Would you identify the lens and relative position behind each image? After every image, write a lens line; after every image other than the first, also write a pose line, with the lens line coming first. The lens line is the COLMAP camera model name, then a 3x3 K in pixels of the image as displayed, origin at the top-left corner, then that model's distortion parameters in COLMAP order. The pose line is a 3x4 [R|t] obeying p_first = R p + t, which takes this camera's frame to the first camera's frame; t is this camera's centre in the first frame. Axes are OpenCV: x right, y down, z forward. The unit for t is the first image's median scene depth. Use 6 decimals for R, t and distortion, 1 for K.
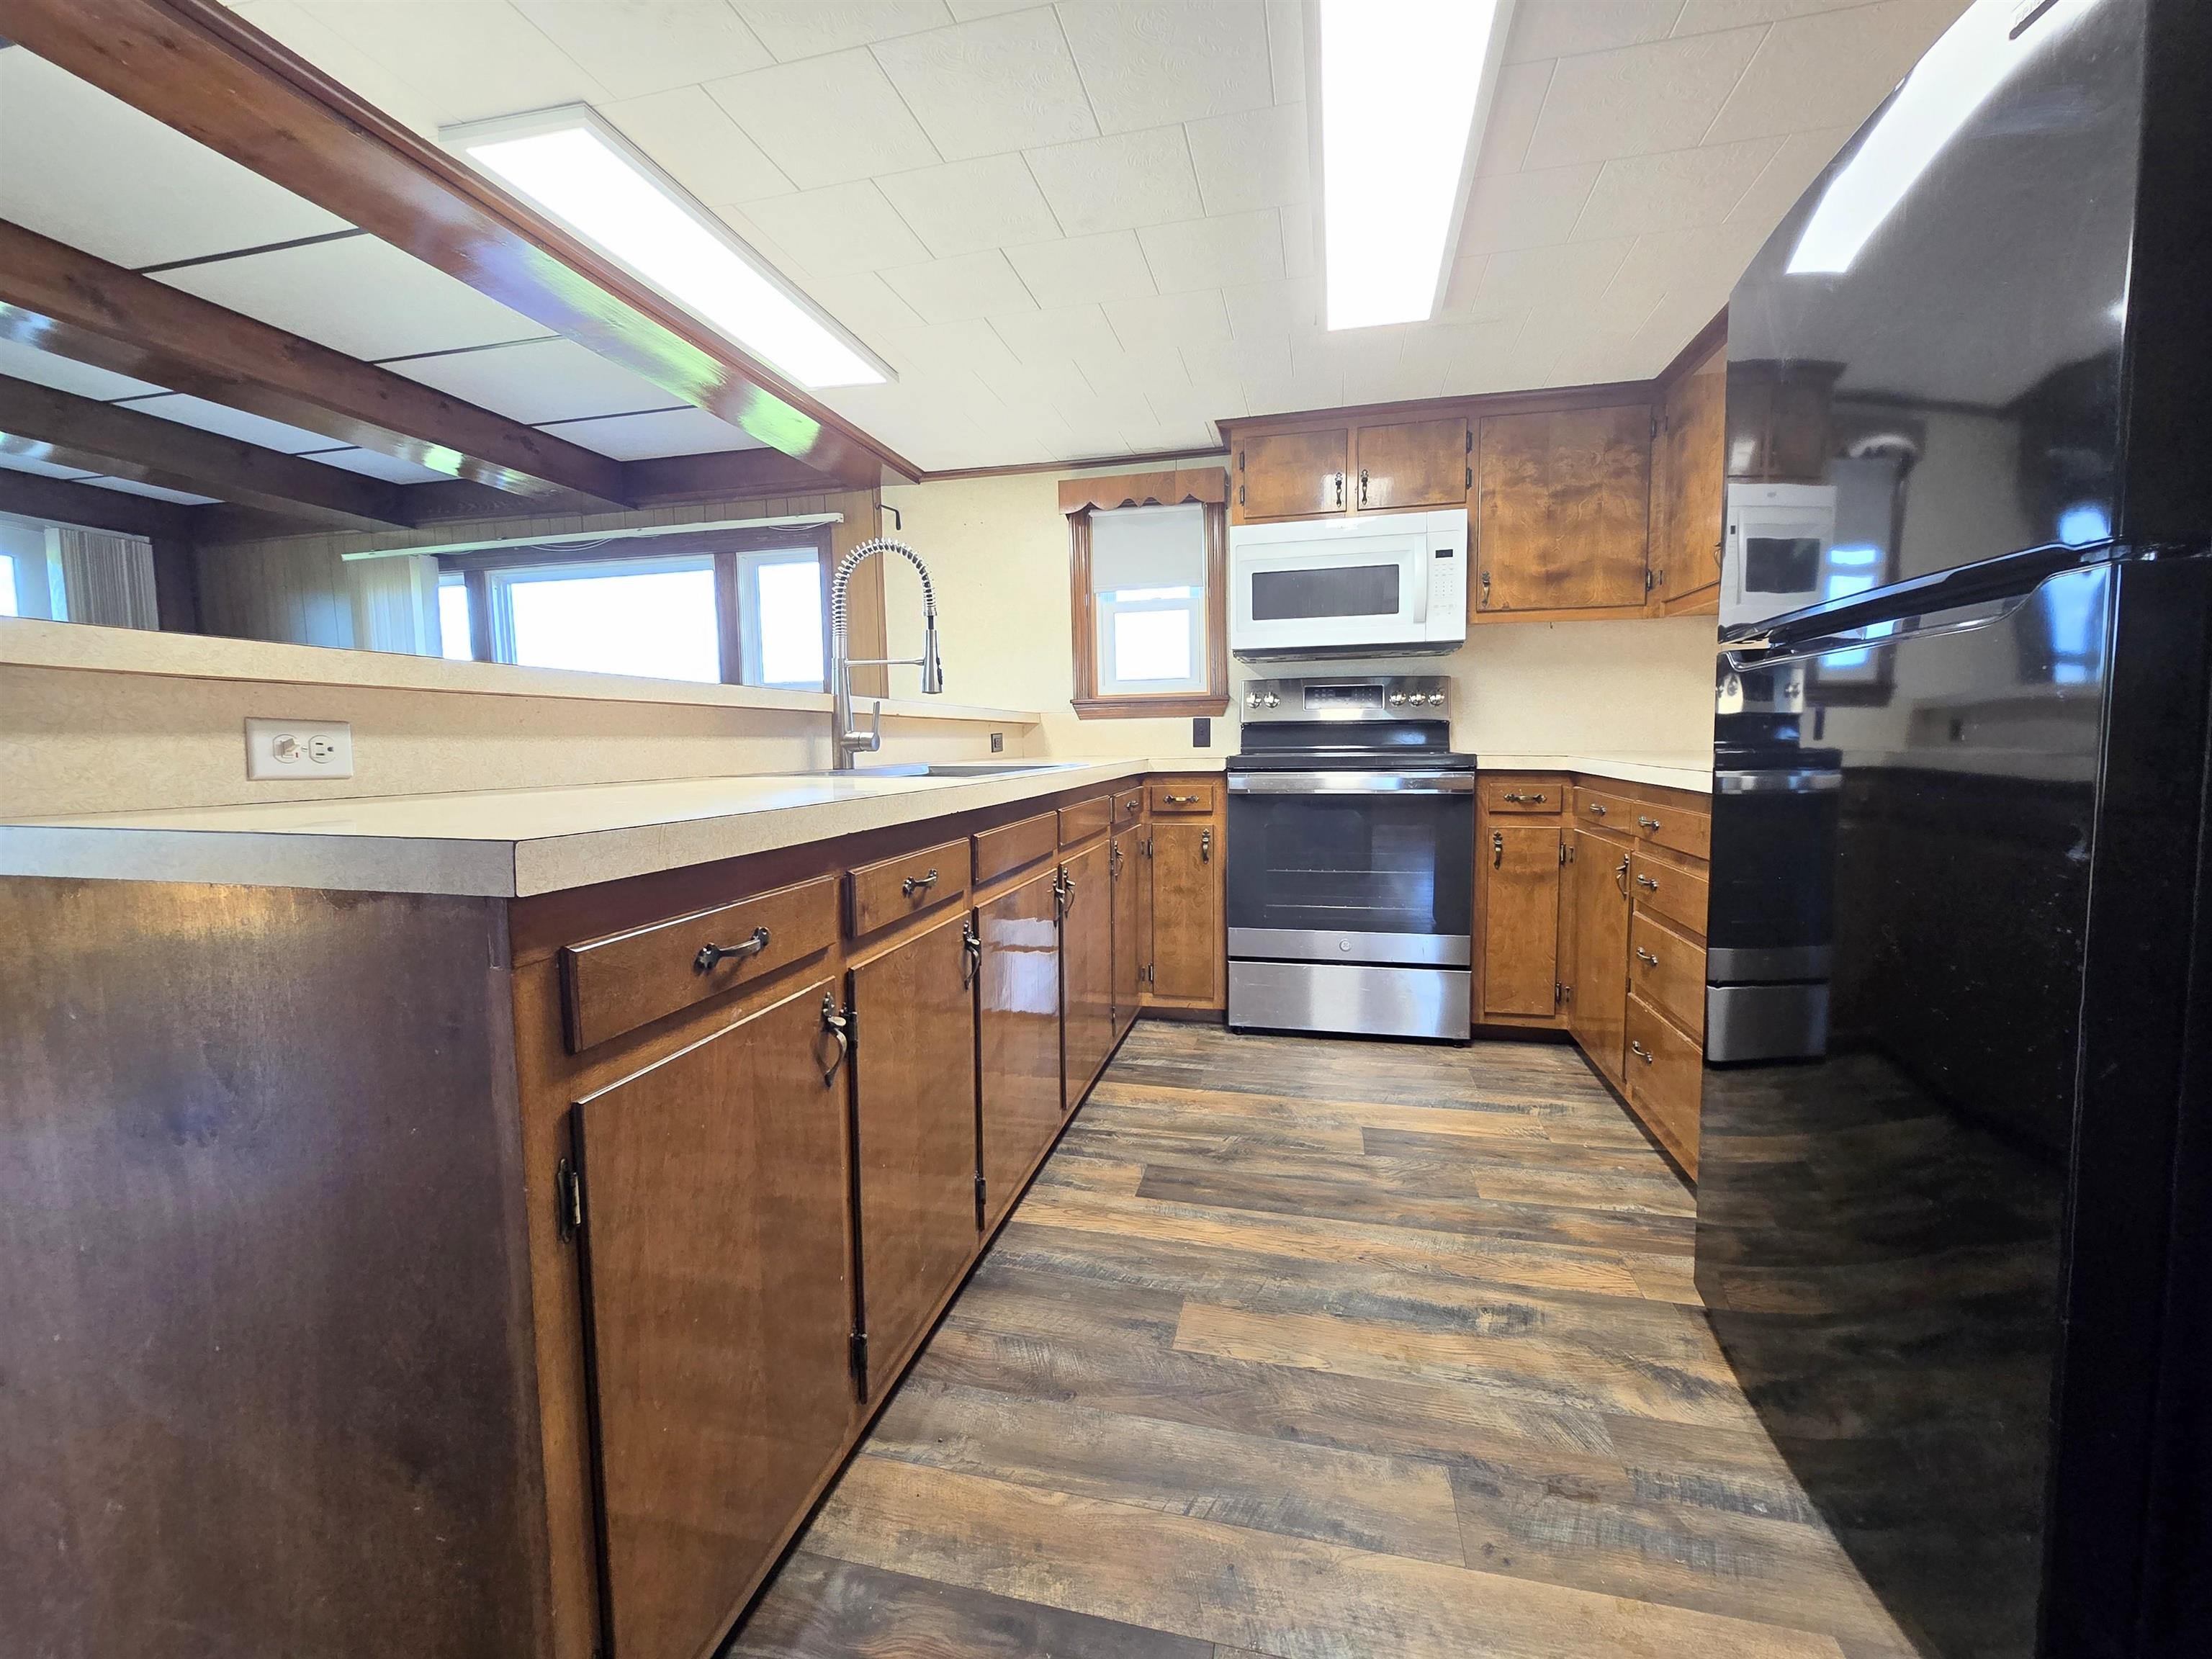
lens RADIAL K [[908.5, 0, 1104.9], [0, 908.5, 812.2], [0, 0, 1]] dist [-0.001481, -0.000570]
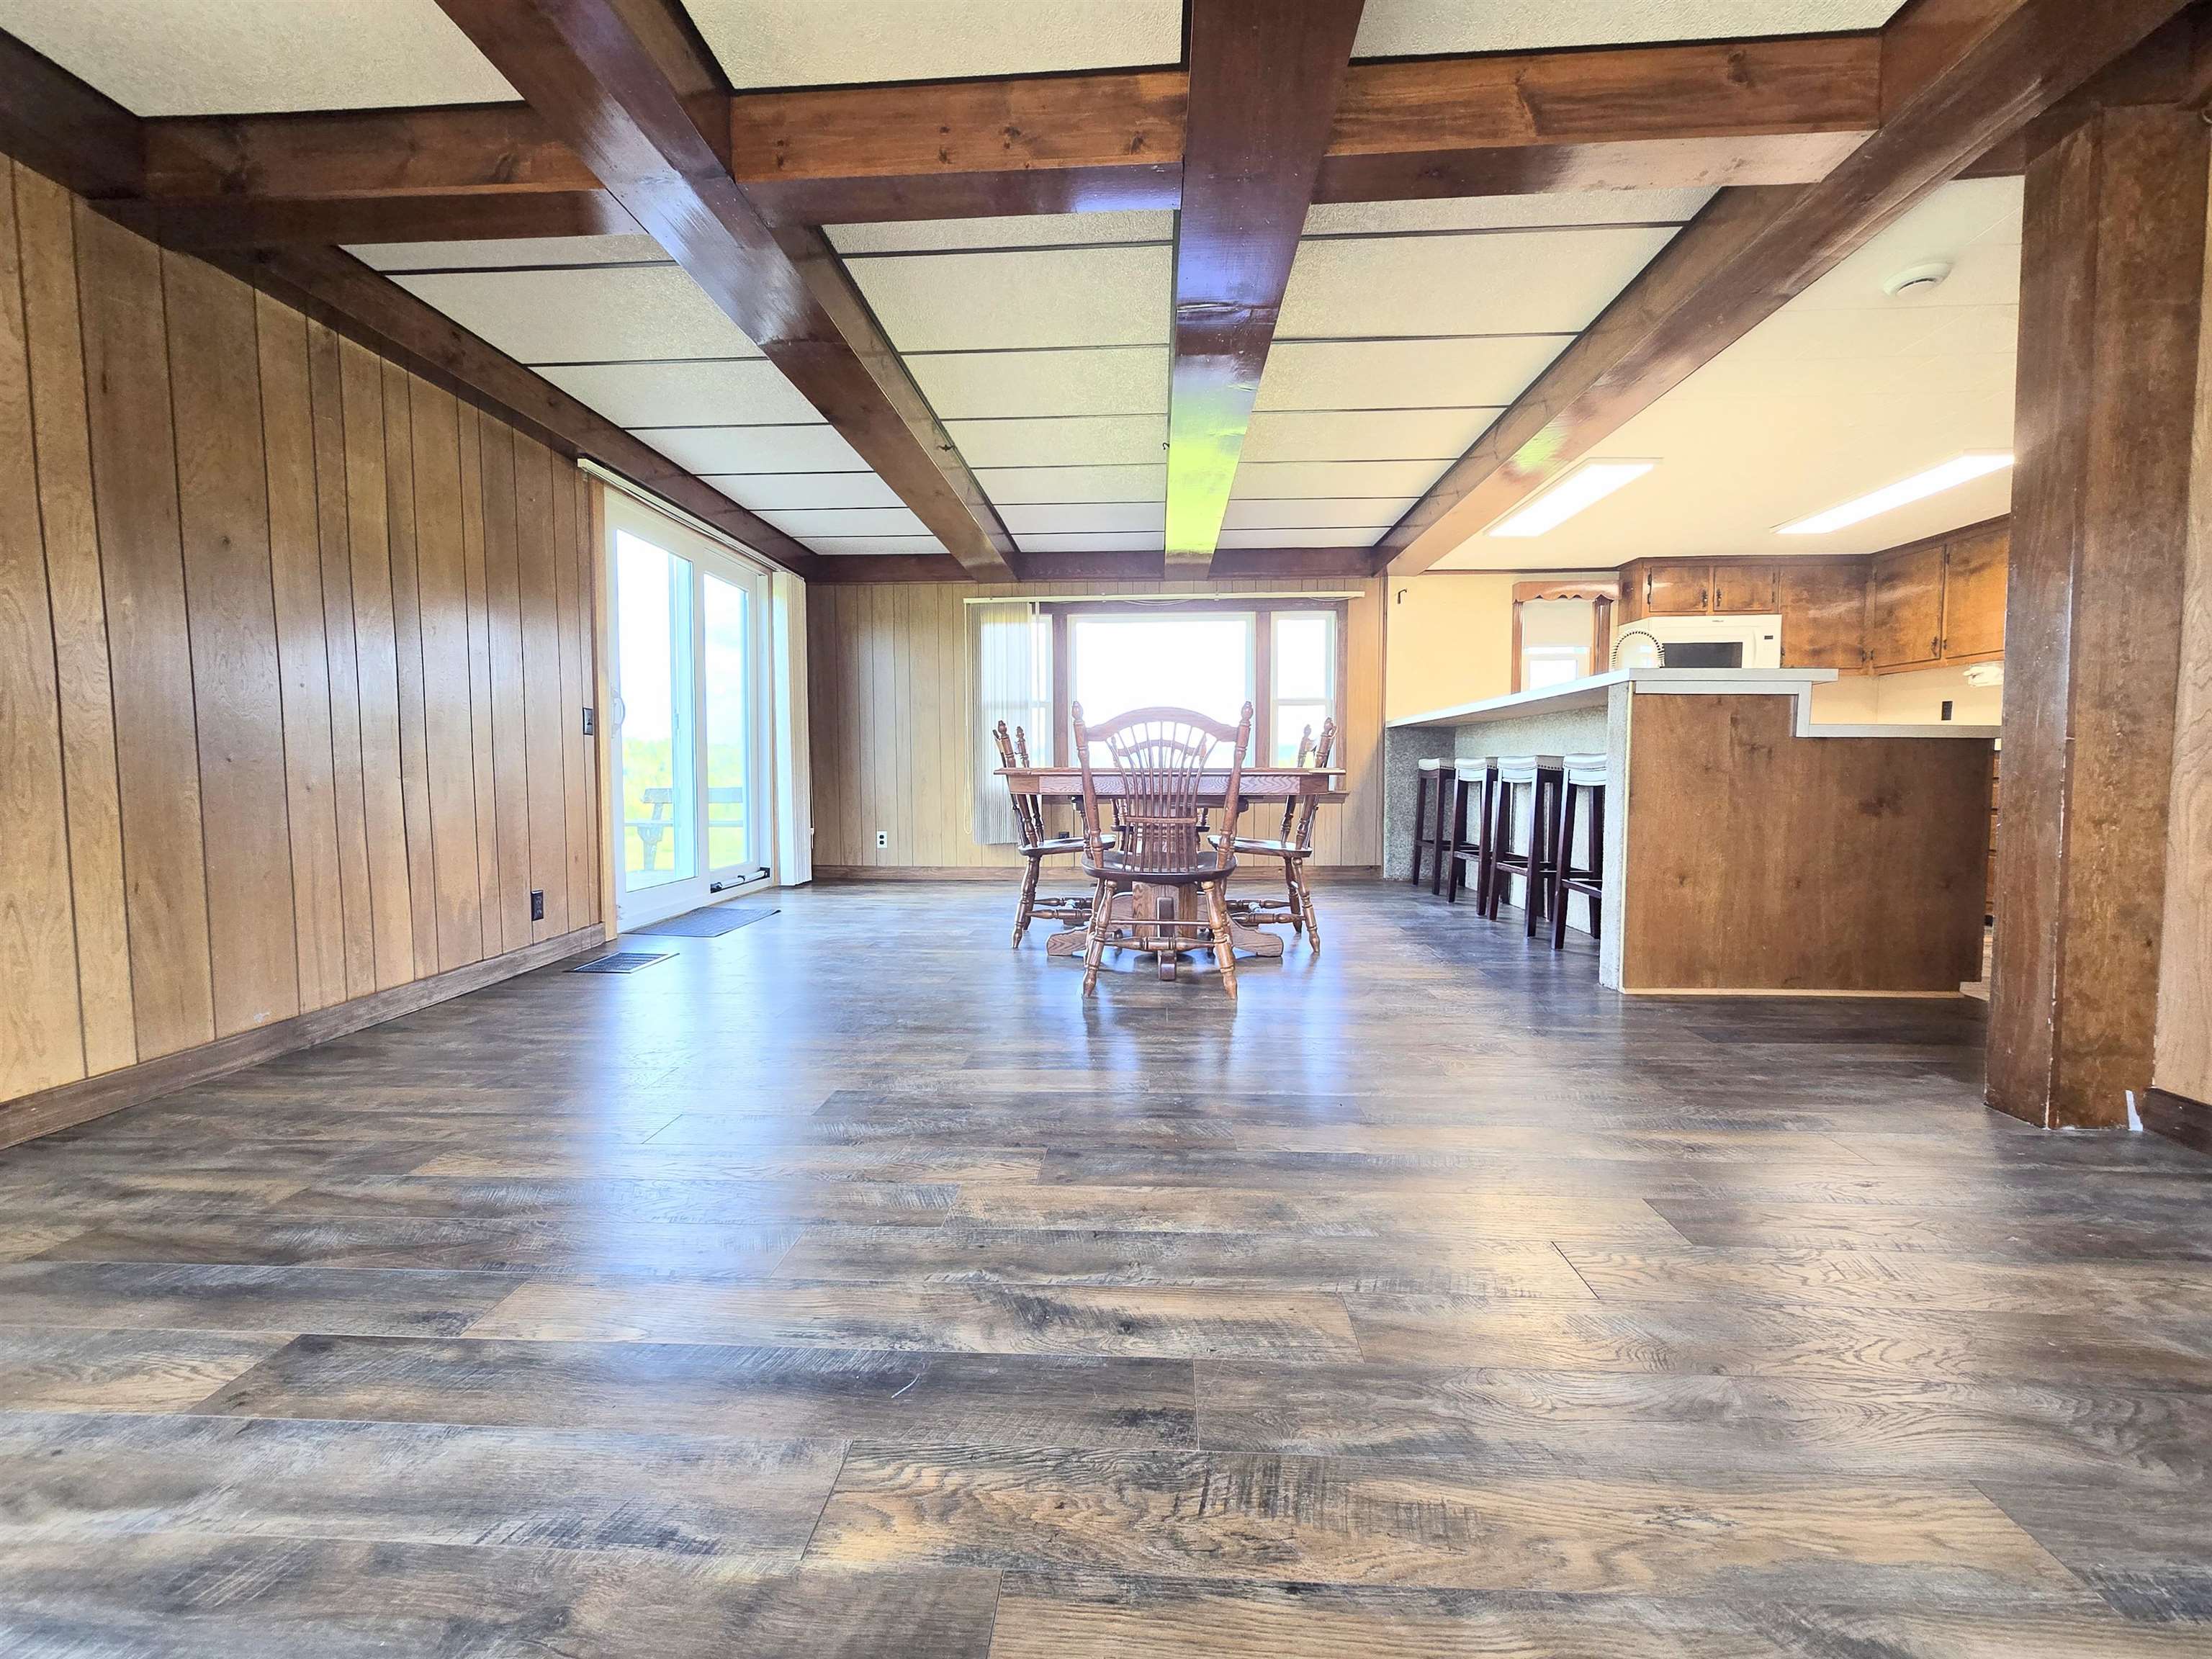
lens RADIAL K [[908.5, 0, 1104.9], [0, 908.5, 812.2], [0, 0, 1]] dist [-0.001481, -0.000570]
pose [[0.984576, 0.002668, 0.174934, -1.300863], [0.002770, 0.999521, -0.030835, 0.128928], [-0.174933, 0.030844, 0.984097, -0.590657]]
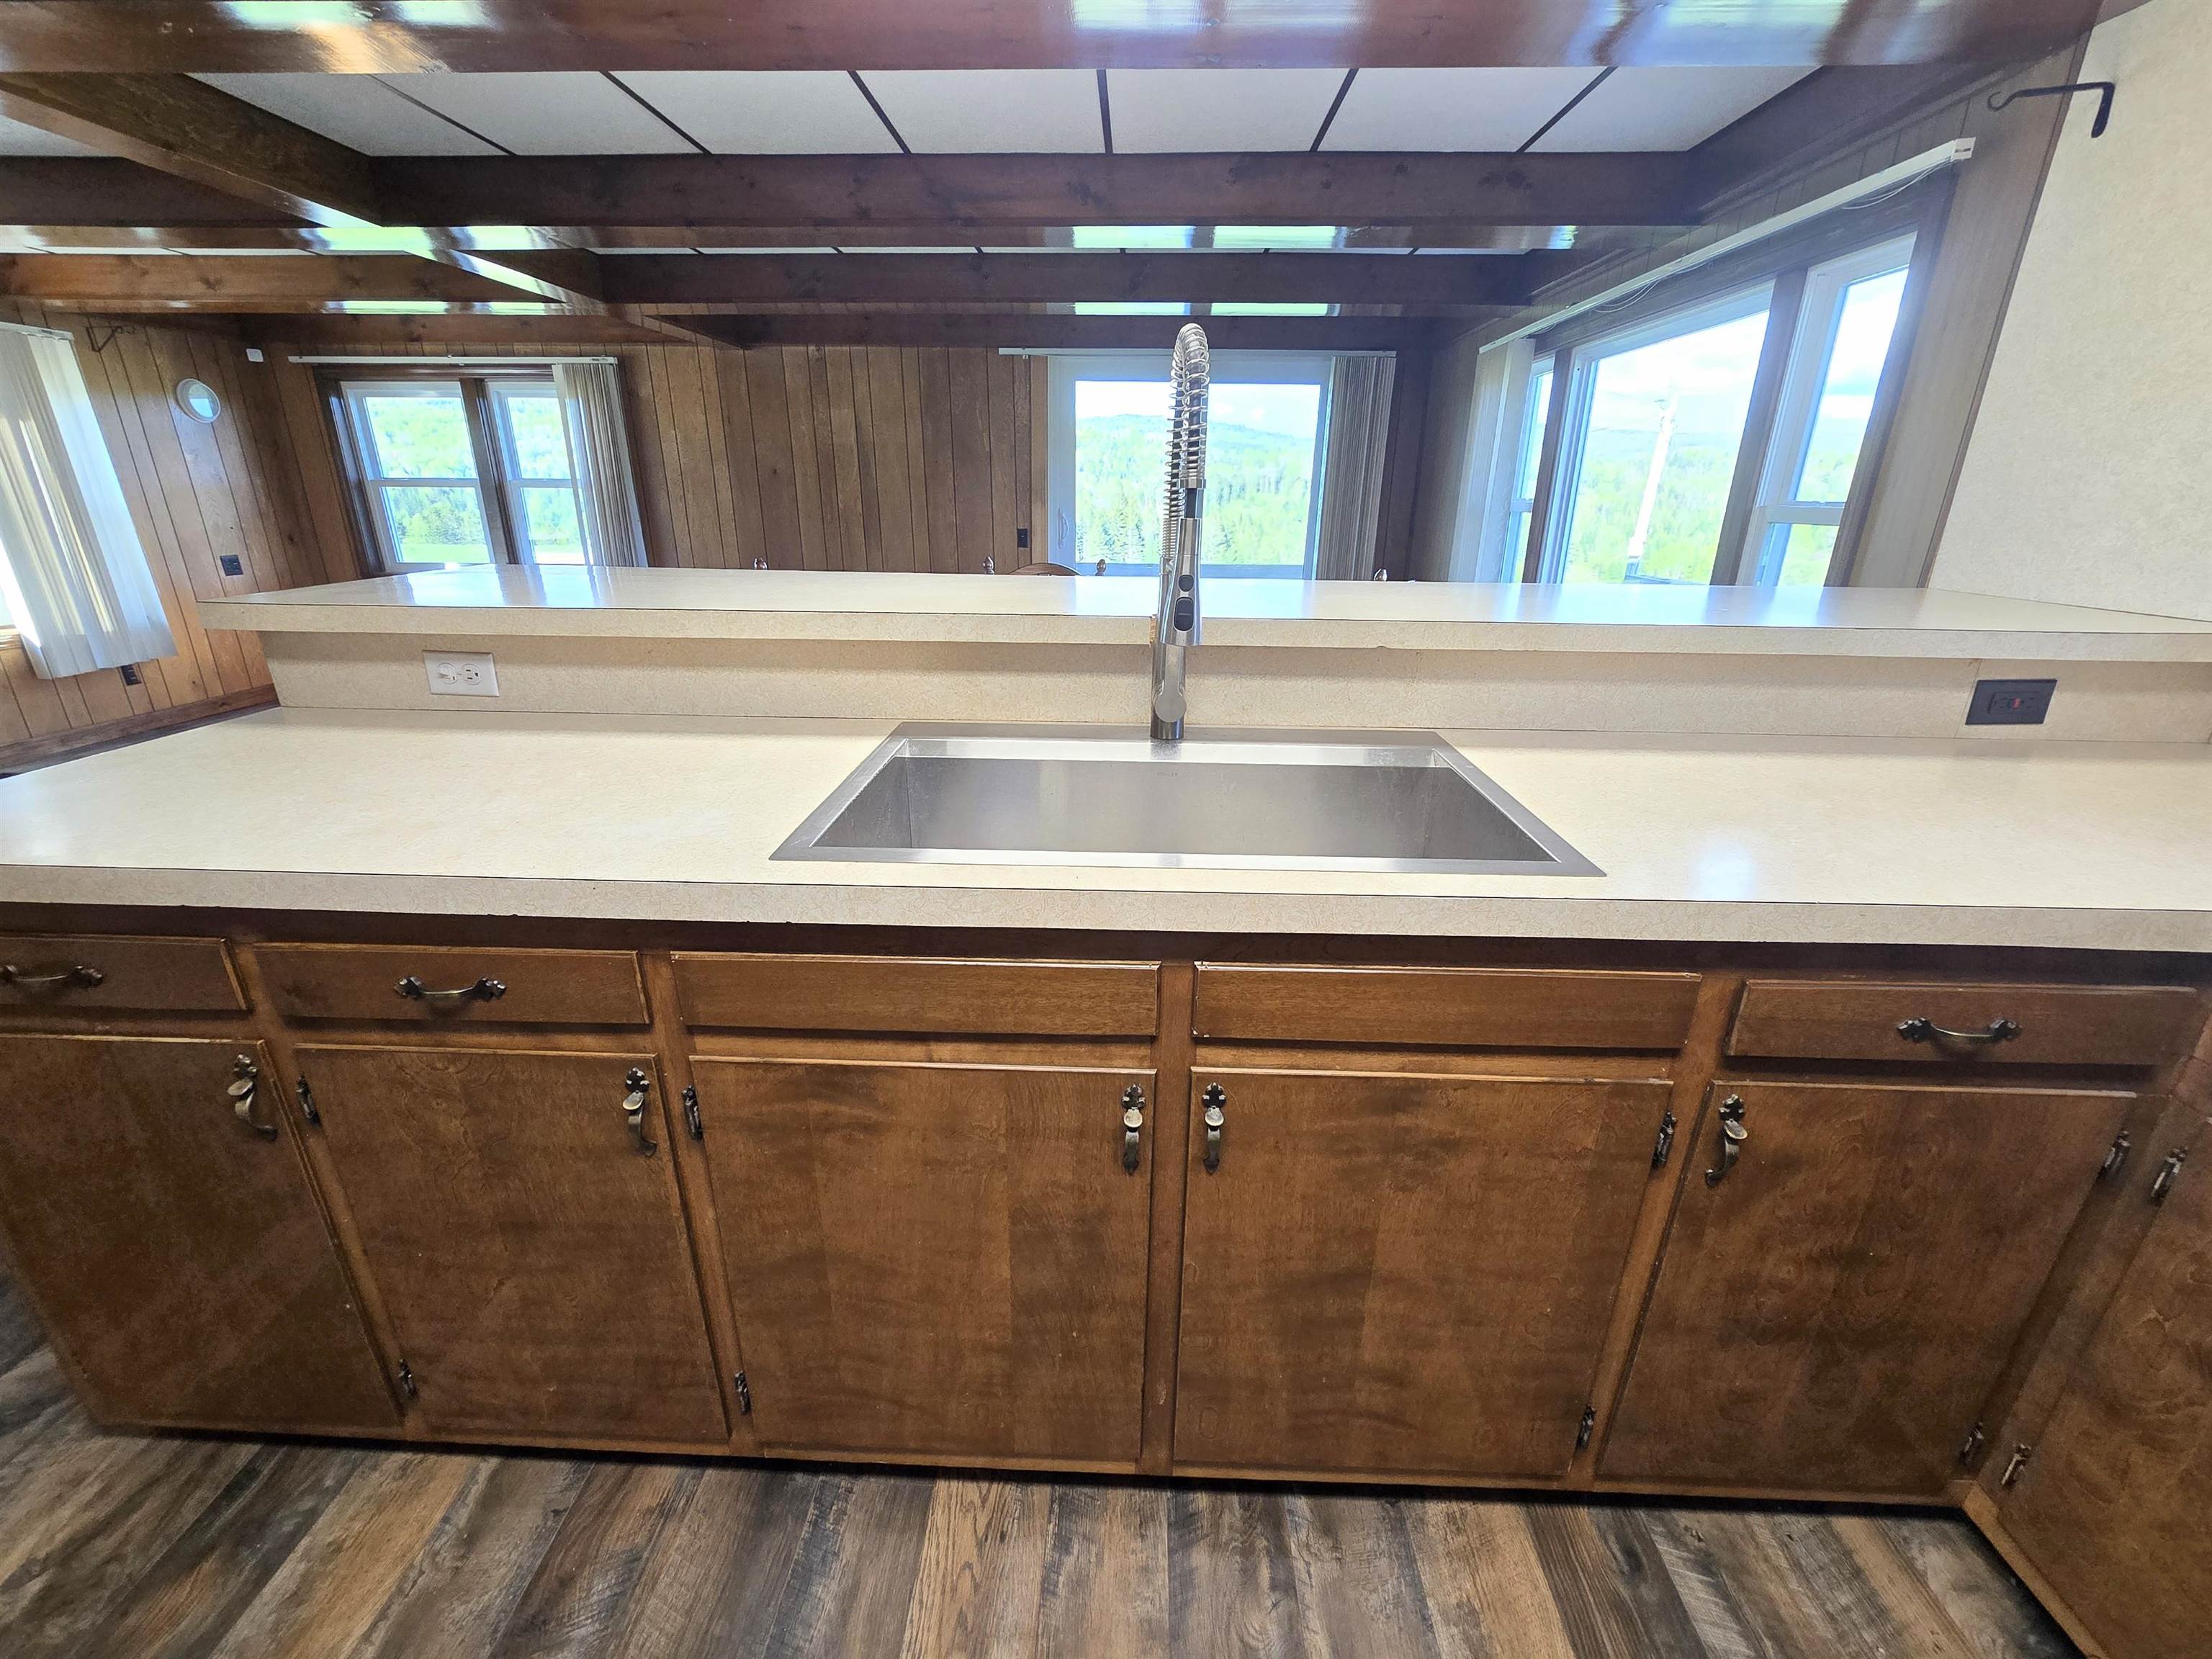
lens RADIAL K [[908.5, 0, 1104.9], [0, 908.5, 812.2], [0, 0, 1]] dist [-0.001481, -0.000570]
pose [[0.191462, 0.340609, -0.920504, 0.227927], [-0.087821, 0.940038, 0.329571, -0.149401], [0.977563, 0.017739, 0.209894, 0.610196]]
